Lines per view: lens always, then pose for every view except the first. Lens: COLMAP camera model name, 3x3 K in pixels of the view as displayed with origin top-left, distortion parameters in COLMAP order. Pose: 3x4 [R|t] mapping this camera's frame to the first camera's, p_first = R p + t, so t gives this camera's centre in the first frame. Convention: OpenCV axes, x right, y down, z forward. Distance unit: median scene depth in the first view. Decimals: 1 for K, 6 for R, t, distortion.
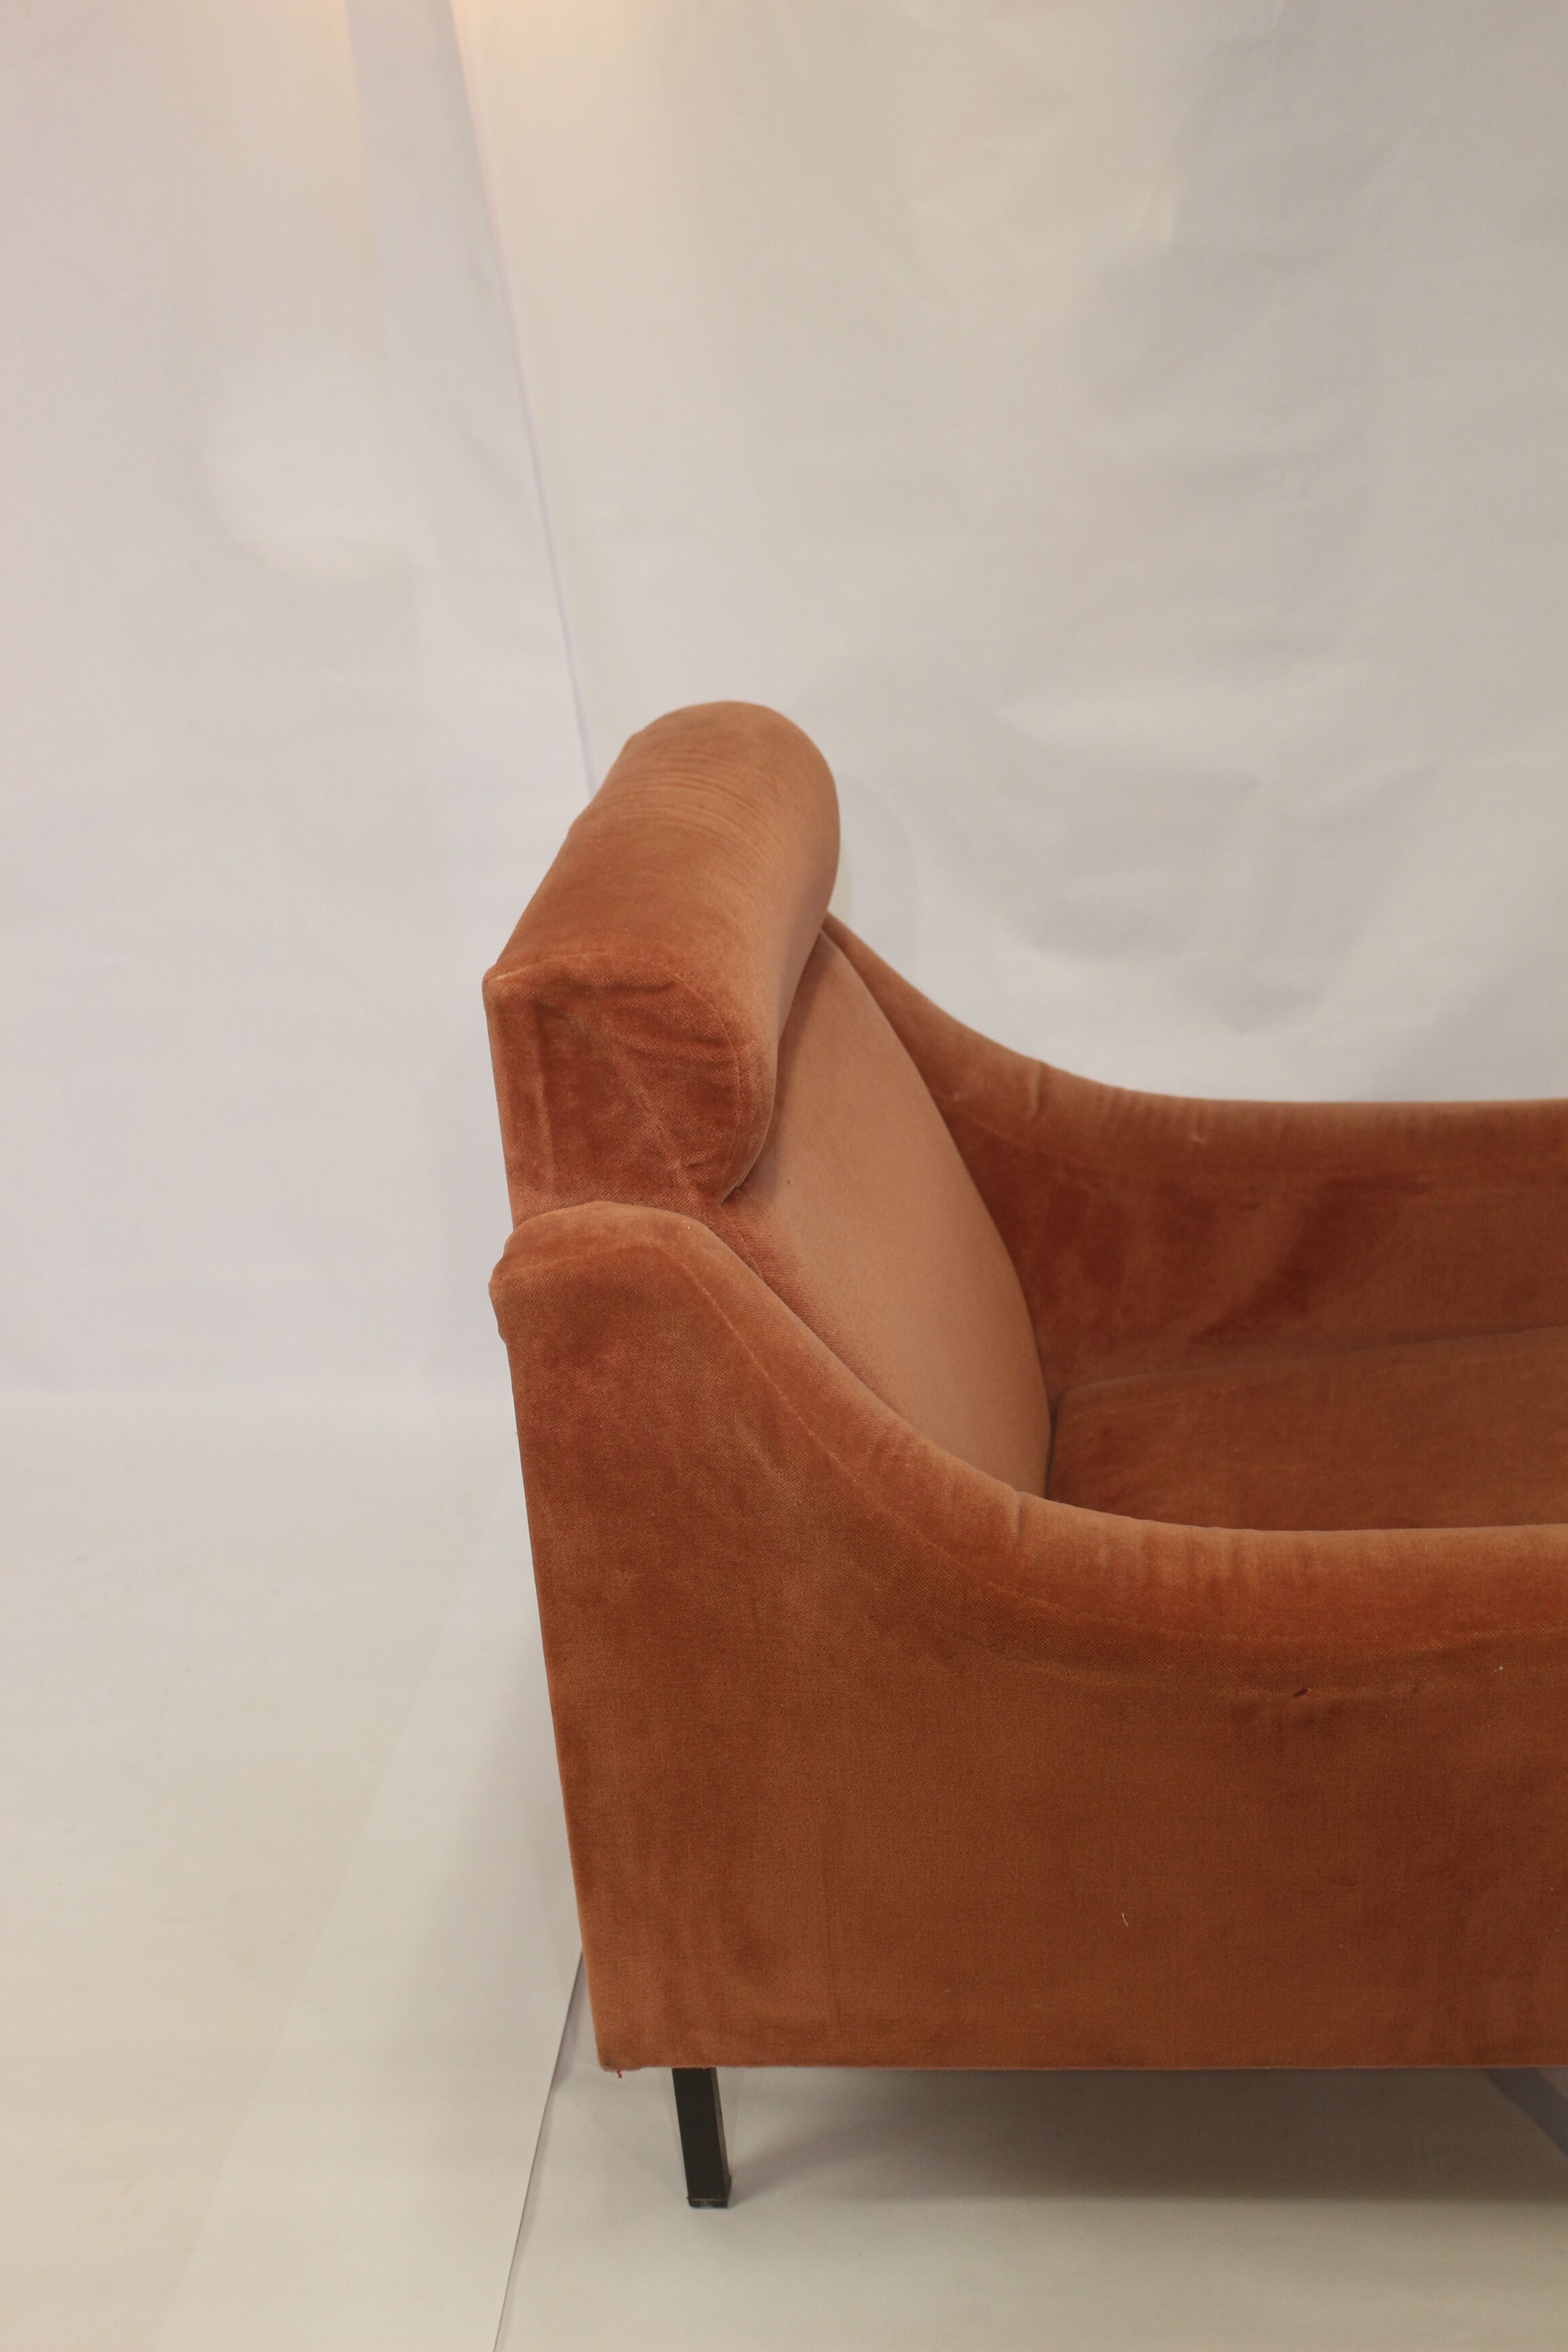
lens RADIAL K [[3180.8, 0, 790.4], [0, 3180.8, 1177.6], [0, 0, 1]] dist [-0.075554, -0.050713]
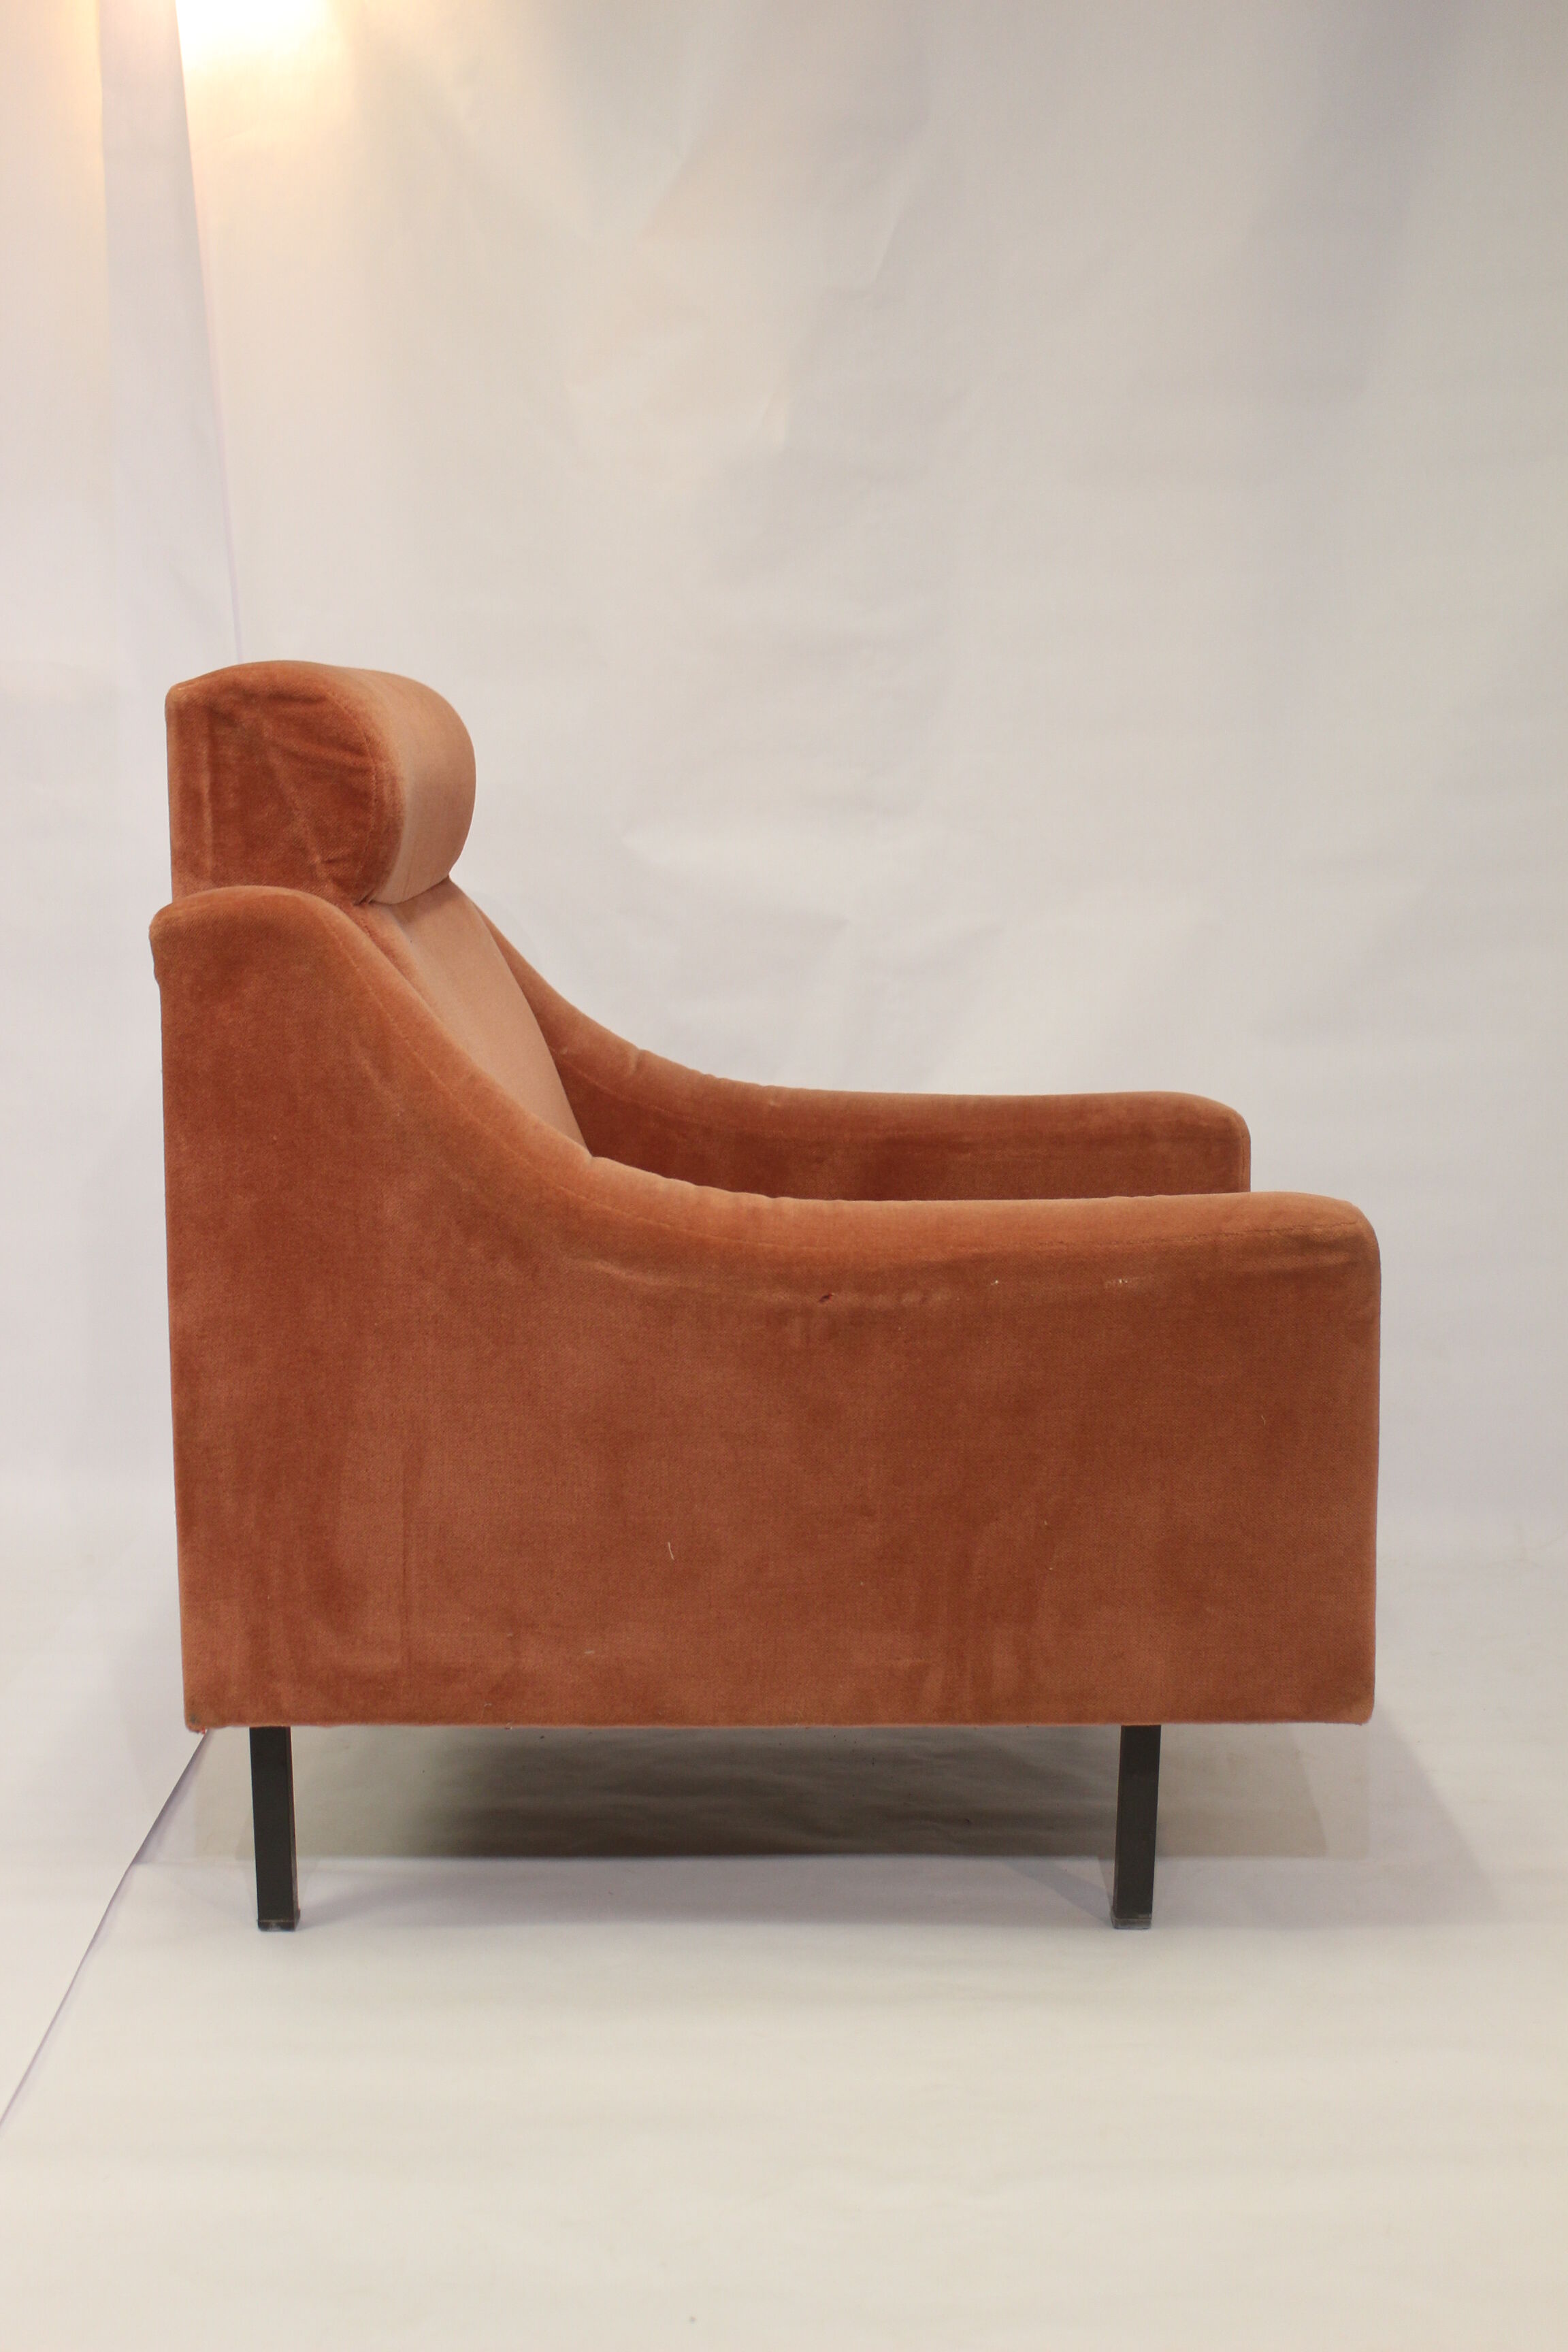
lens RADIAL K [[3180.8, 0, 790.4], [0, 3180.8, 1177.6], [0, 0, 1]] dist [-0.075554, -0.050713]
pose [[0.993339, 0.060495, 0.098071, 0.030647], [-0.032457, 0.963536, -0.265602, 0.418847], [-0.110562, 0.260650, 0.959082, -0.122840]]
